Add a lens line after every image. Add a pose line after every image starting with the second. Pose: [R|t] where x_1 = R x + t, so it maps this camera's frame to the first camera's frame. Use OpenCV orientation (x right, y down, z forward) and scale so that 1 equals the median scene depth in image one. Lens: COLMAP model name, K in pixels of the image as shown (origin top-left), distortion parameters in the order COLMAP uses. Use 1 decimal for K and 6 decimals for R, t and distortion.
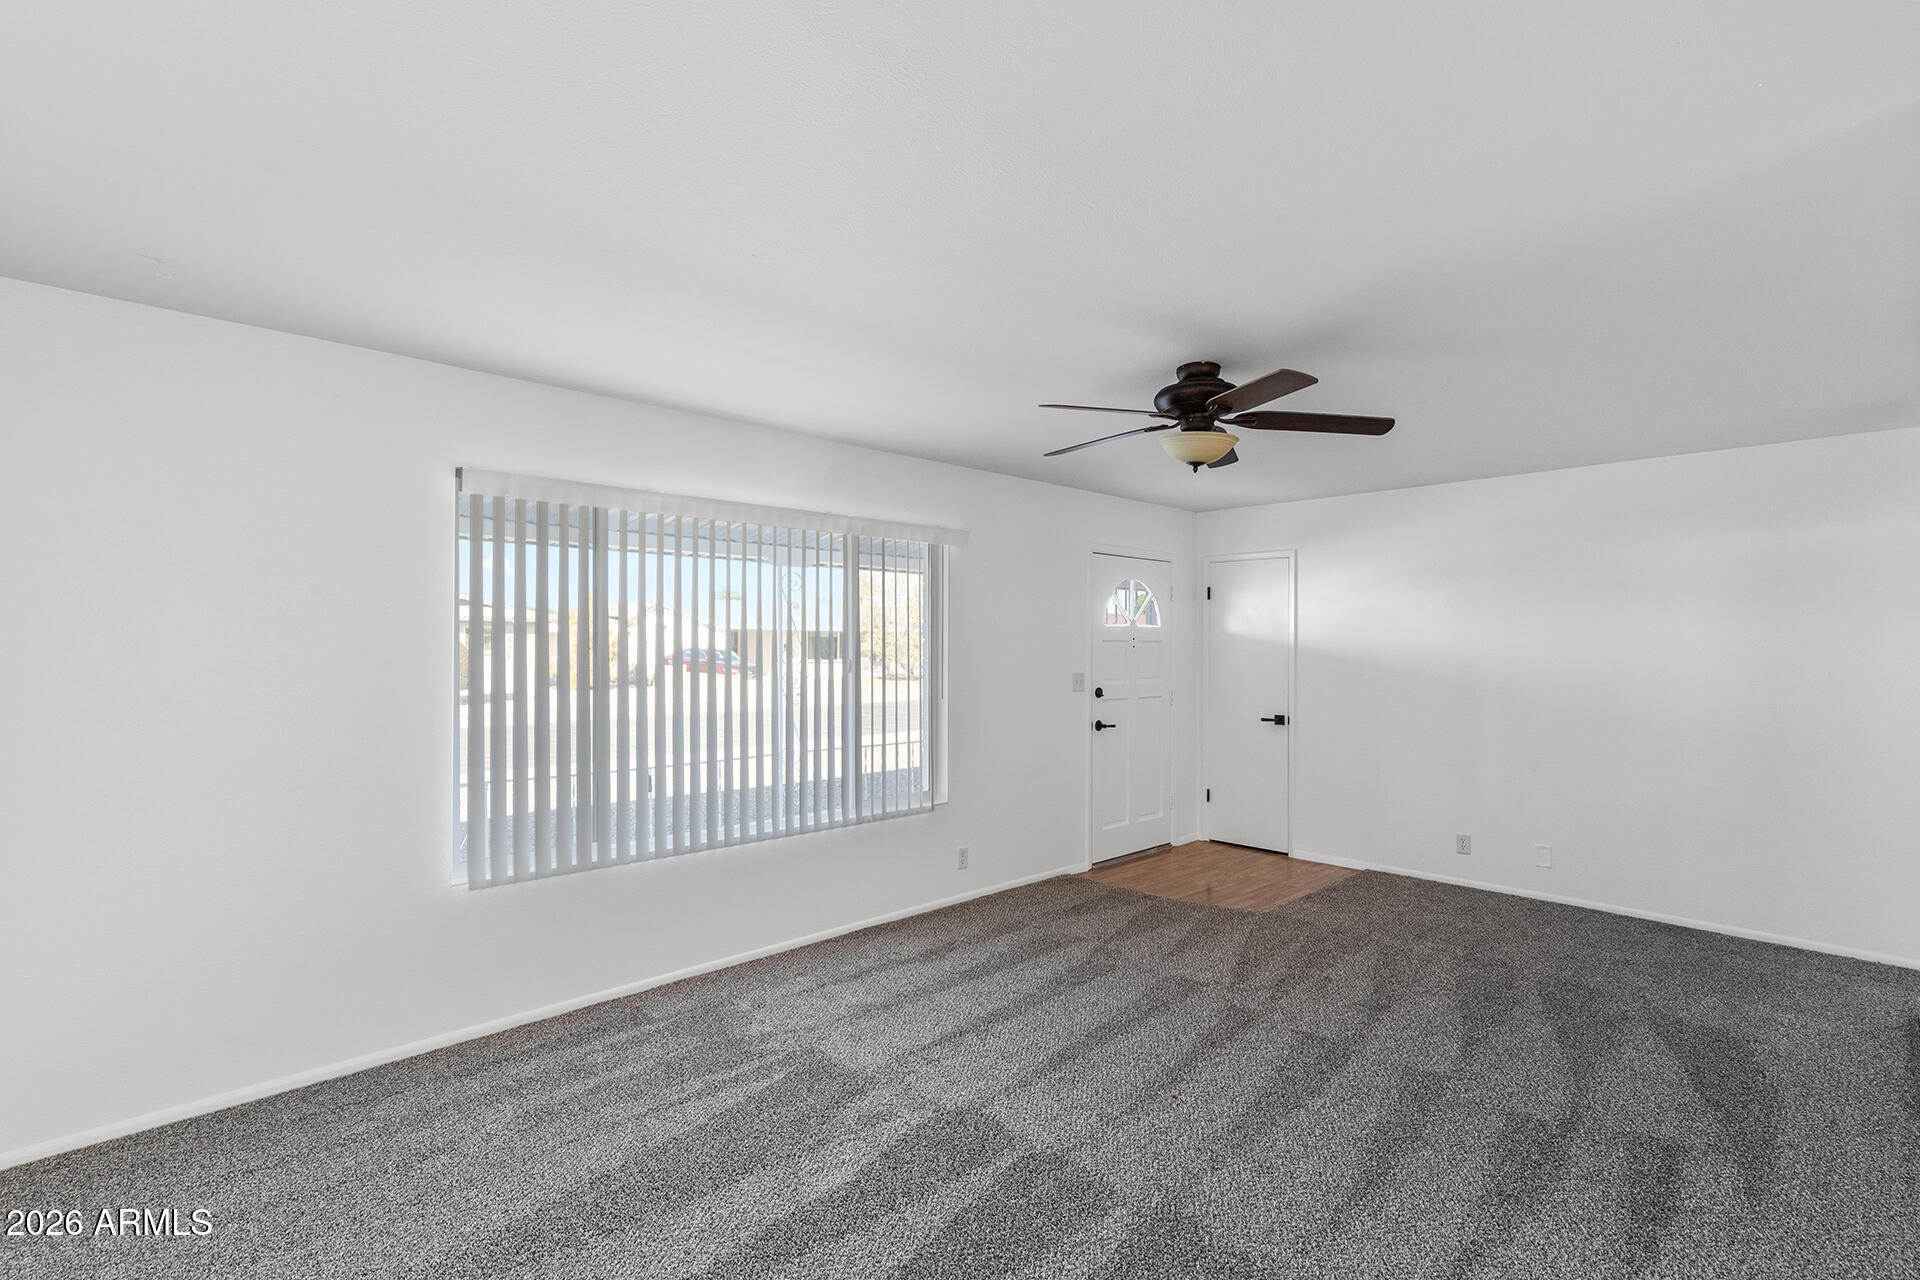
lens RADIAL K [[882.5, 0, 952.9], [0, 882.5, 641.5], [0, 0, 1]] dist [0.018771, 0.000377]
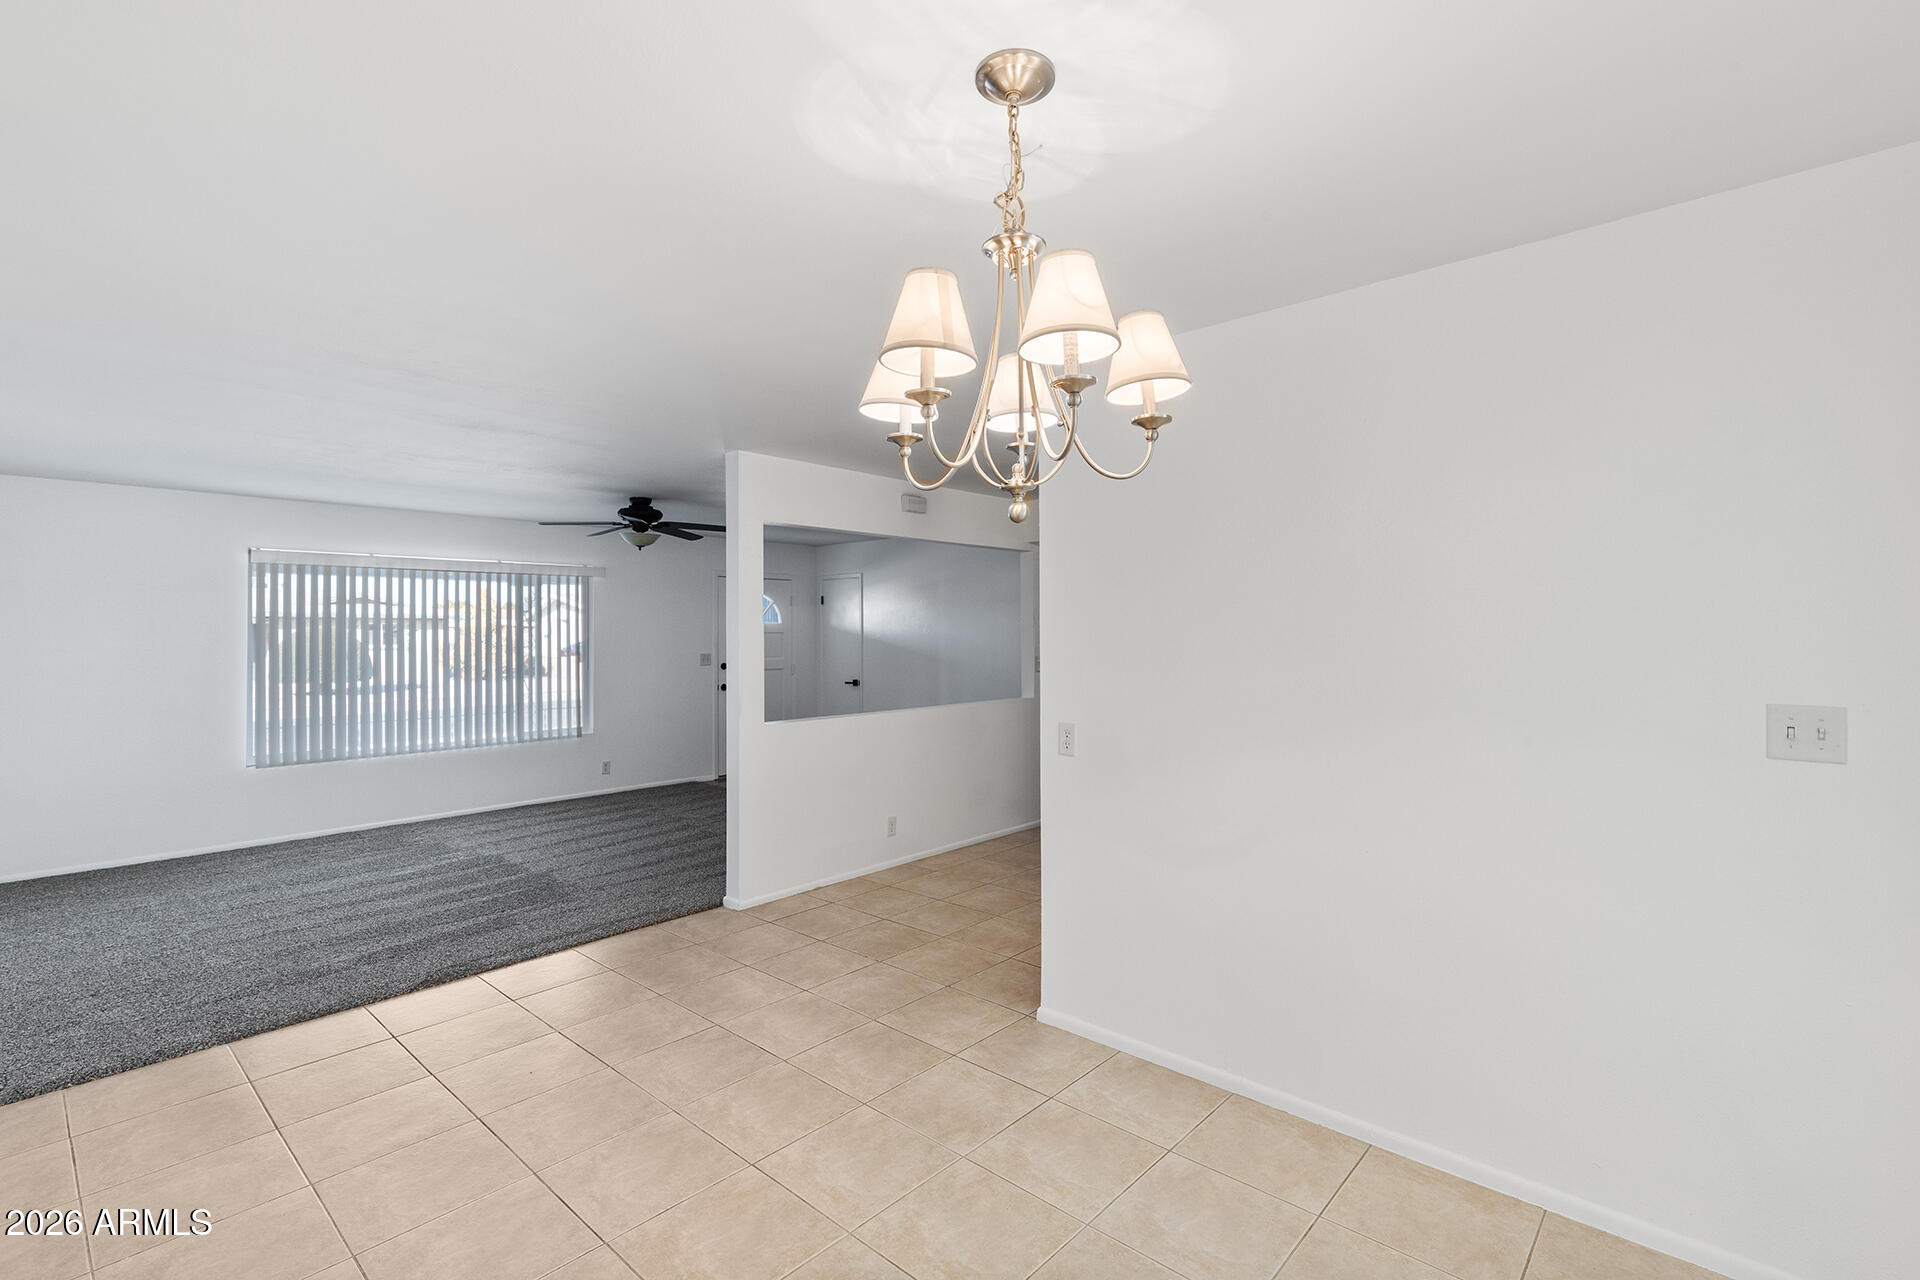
lens RADIAL K [[882.5, 0, 960.5], [0, 882.5, 613.1], [0, 0, 1]] dist [0.018771, 0.000377]
pose [[0.997607, -0.007890, 0.068687, 0.534261], [0.009225, 0.999774, -0.019135, -0.001905], [-0.068520, 0.019723, 0.997455, -0.655979]]
